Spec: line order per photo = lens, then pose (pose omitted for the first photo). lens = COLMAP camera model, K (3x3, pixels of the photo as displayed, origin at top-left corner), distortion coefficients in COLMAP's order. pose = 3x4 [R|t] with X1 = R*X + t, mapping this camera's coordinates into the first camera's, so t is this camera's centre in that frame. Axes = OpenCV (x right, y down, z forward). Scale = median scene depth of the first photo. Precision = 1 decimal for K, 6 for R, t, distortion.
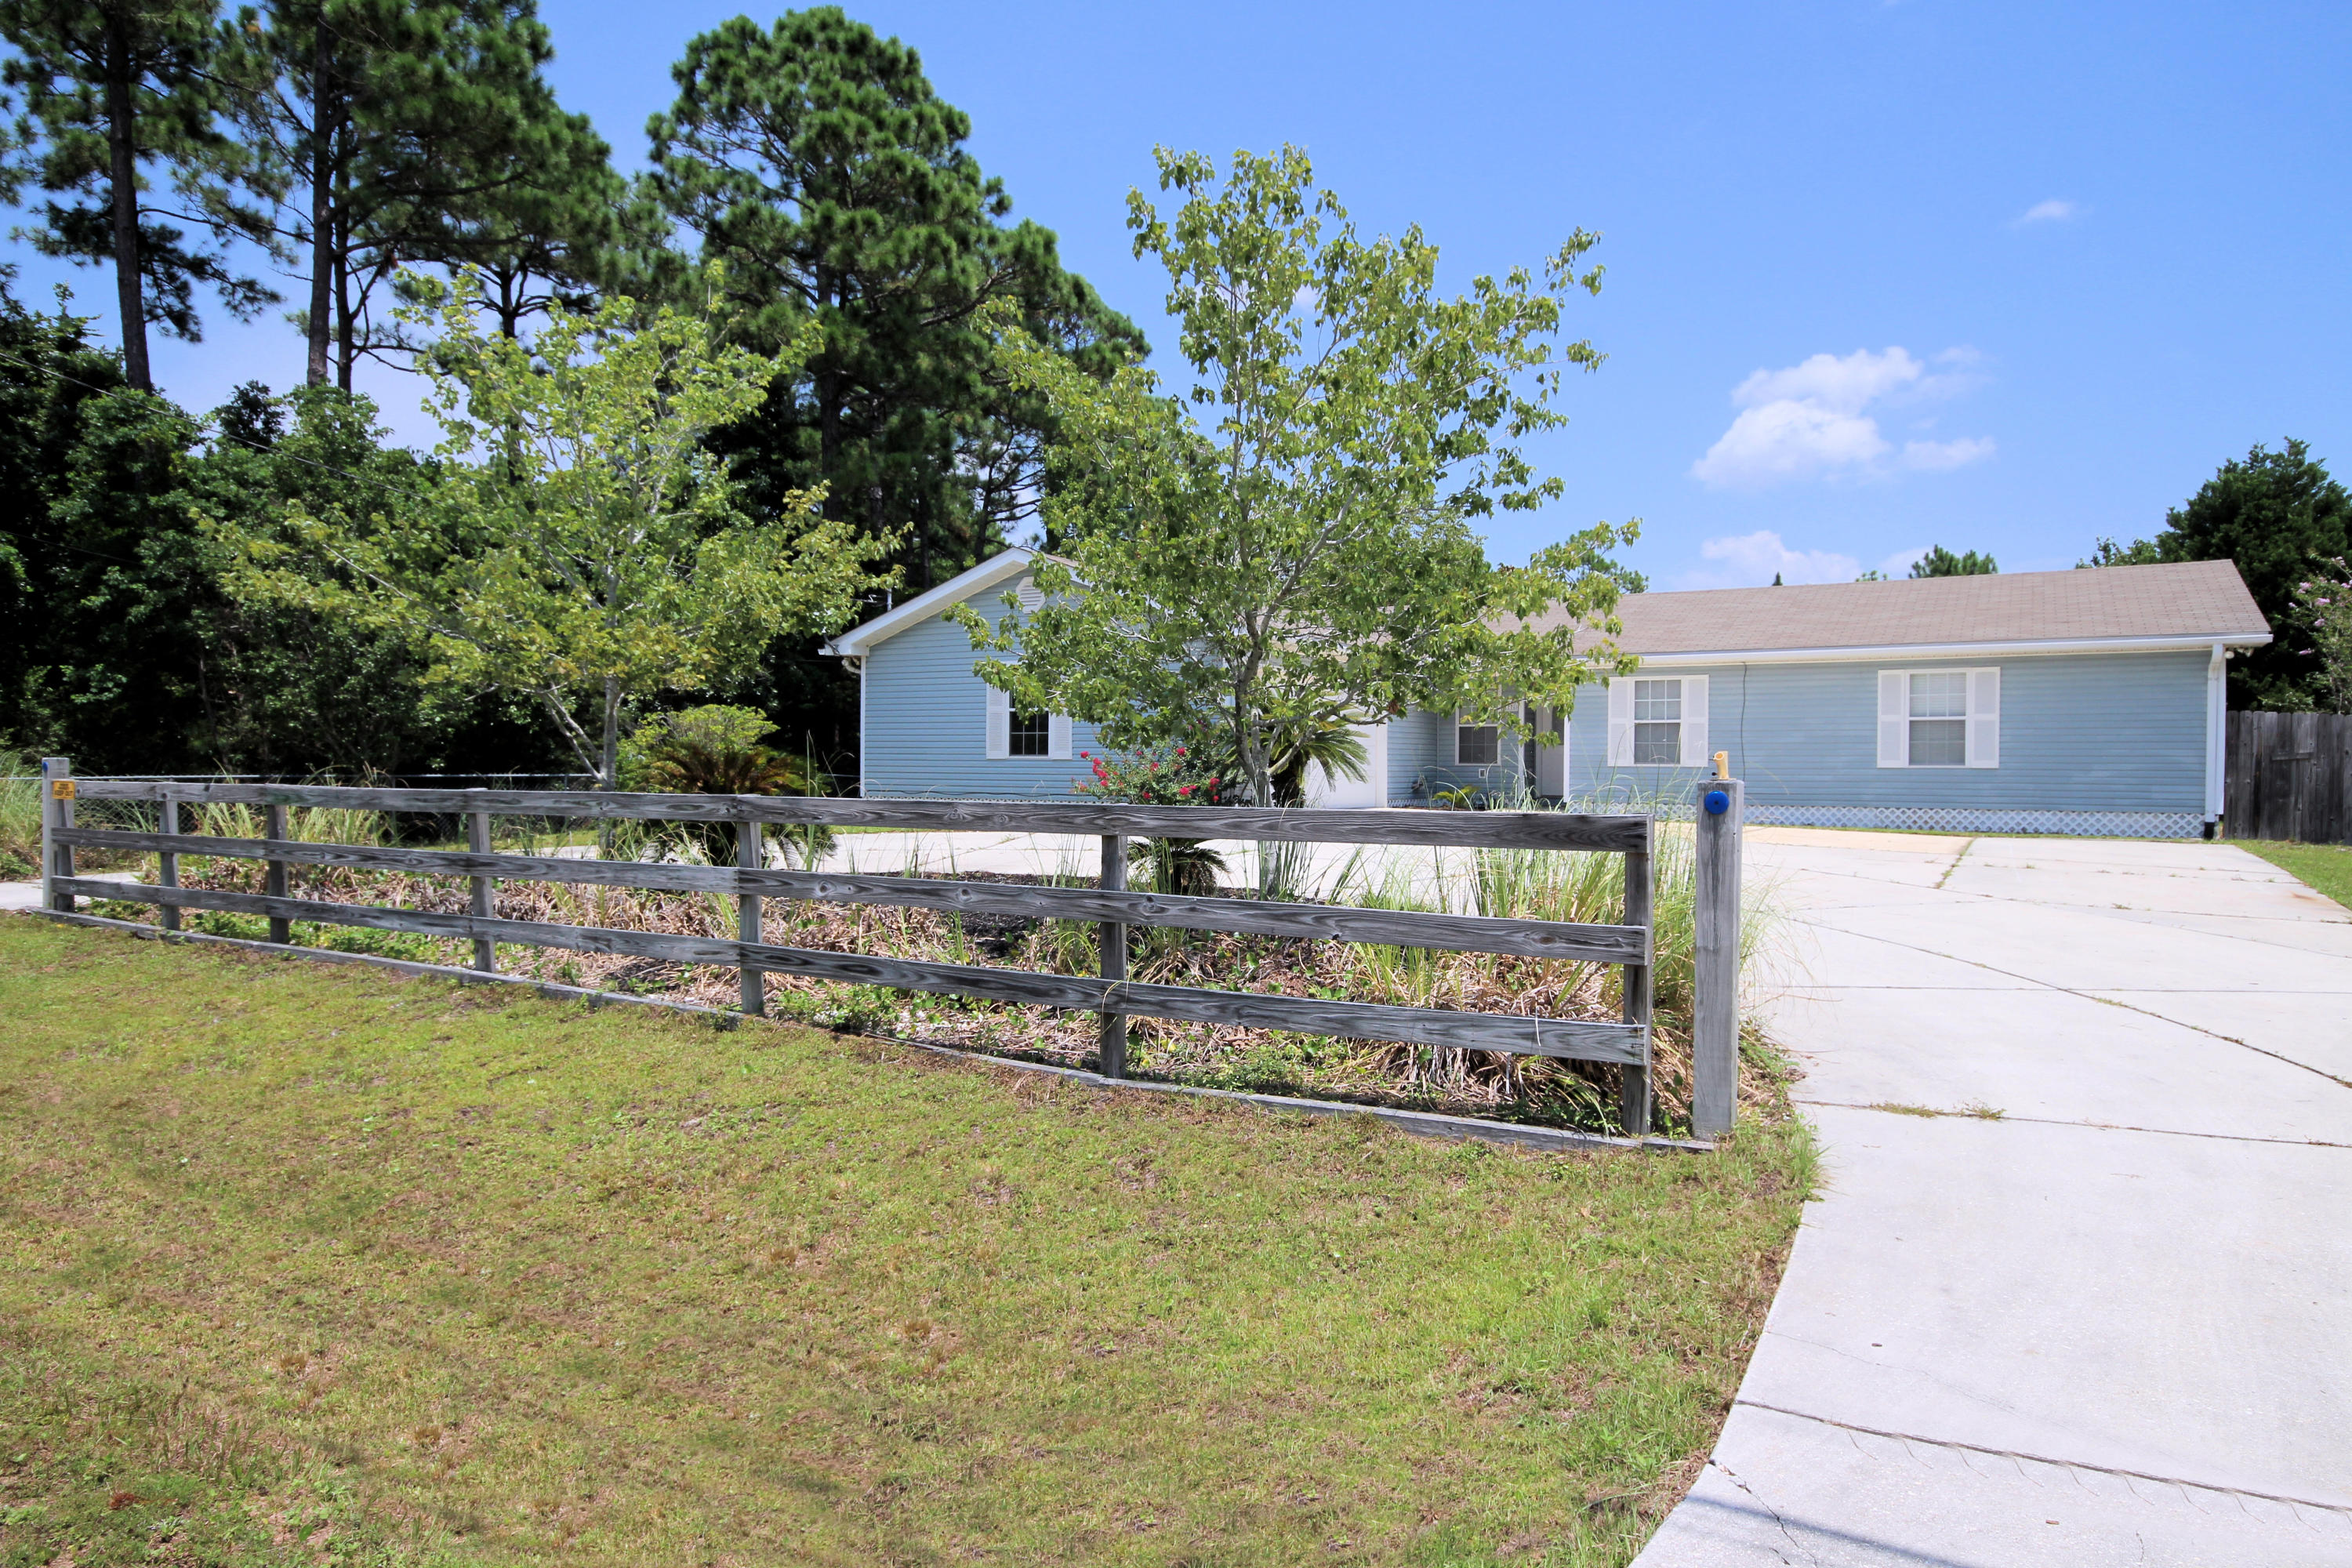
lens RADIAL K [[1438.4, 0, 1176.0], [0, 1438.4, 784.0], [0, 0, 1]] dist [0.020241, 0.001505]
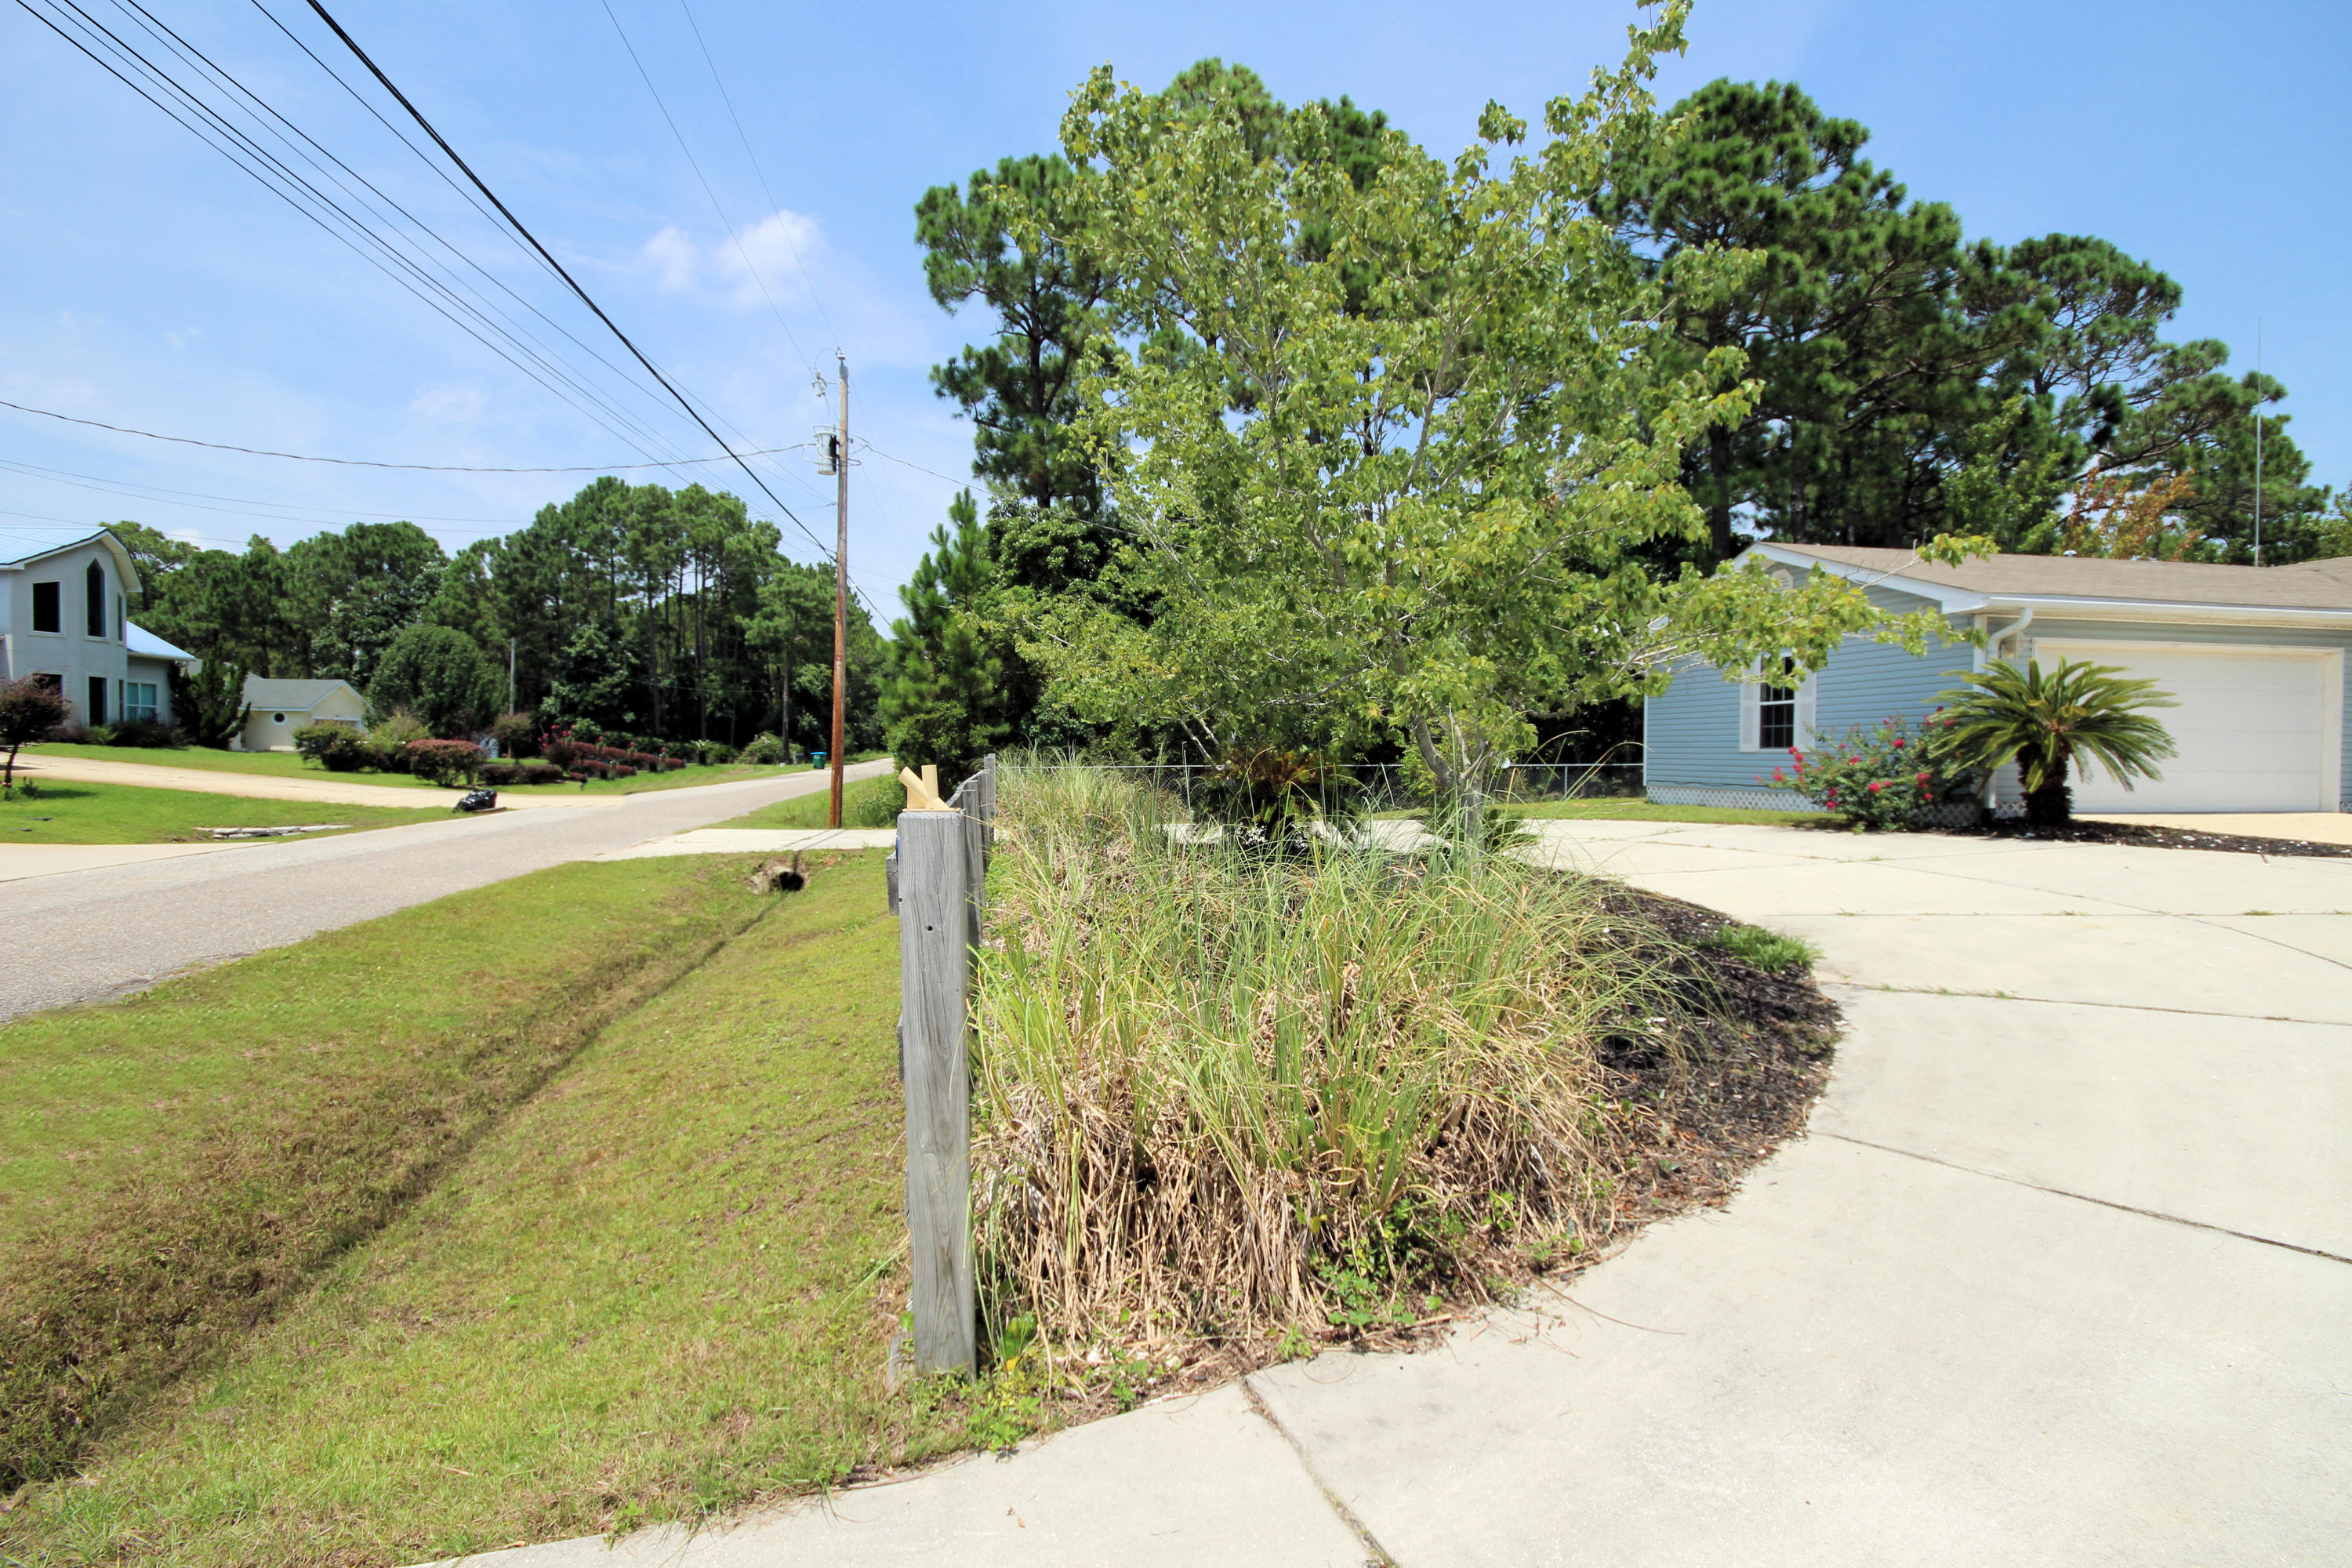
lens RADIAL K [[1087.4, 0, 1180.3], [0, 1087.4, 790.4], [0, 0, 1]] dist [0.008762, -0.011635]
pose [[0.662723, 0.020292, -0.748590, 0.191263], [-0.005627, 0.999740, 0.022119, -0.004797], [0.748844, -0.010446, 0.662664, 0.185044]]
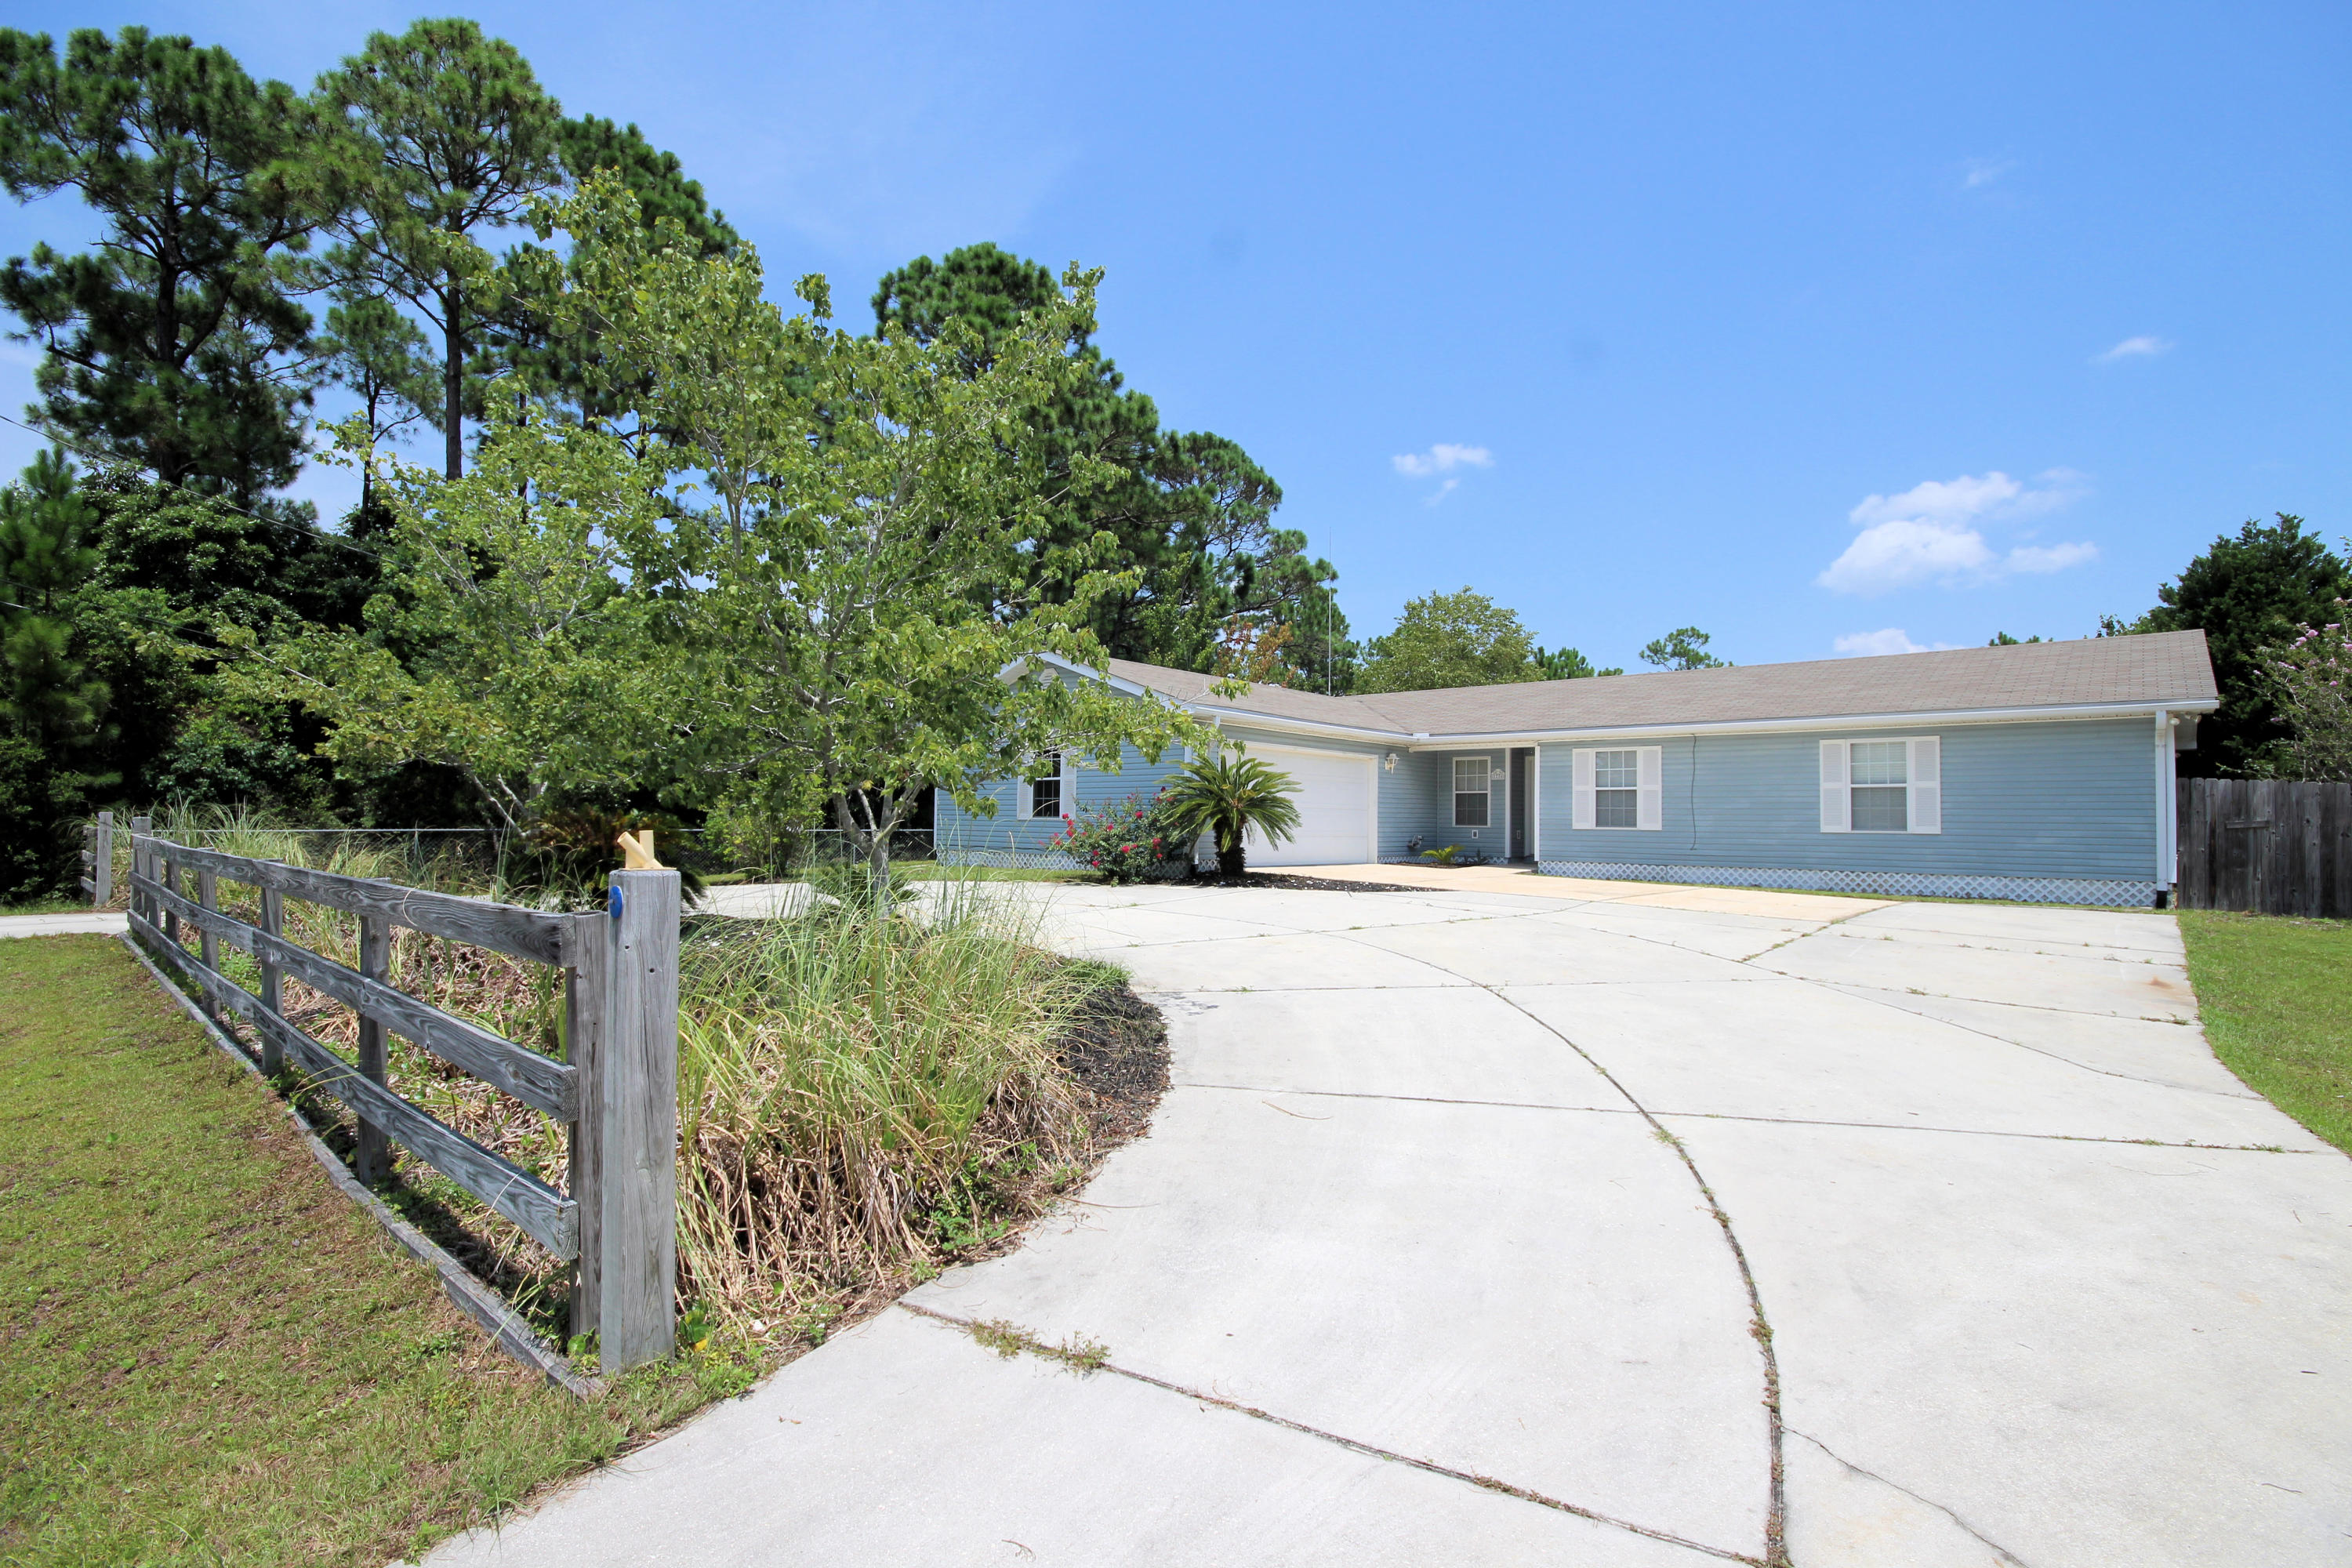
lens RADIAL K [[1097.4, 0, 1184.5], [0, 1097.4, 776.1], [0, 0, 1]] dist [0.031946, -0.021506]
pose [[0.982779, -0.002740, -0.184767, 0.178784], [-0.007526, 0.998467, -0.054838, -0.004553], [0.184634, 0.055284, 0.981251, 0.122068]]
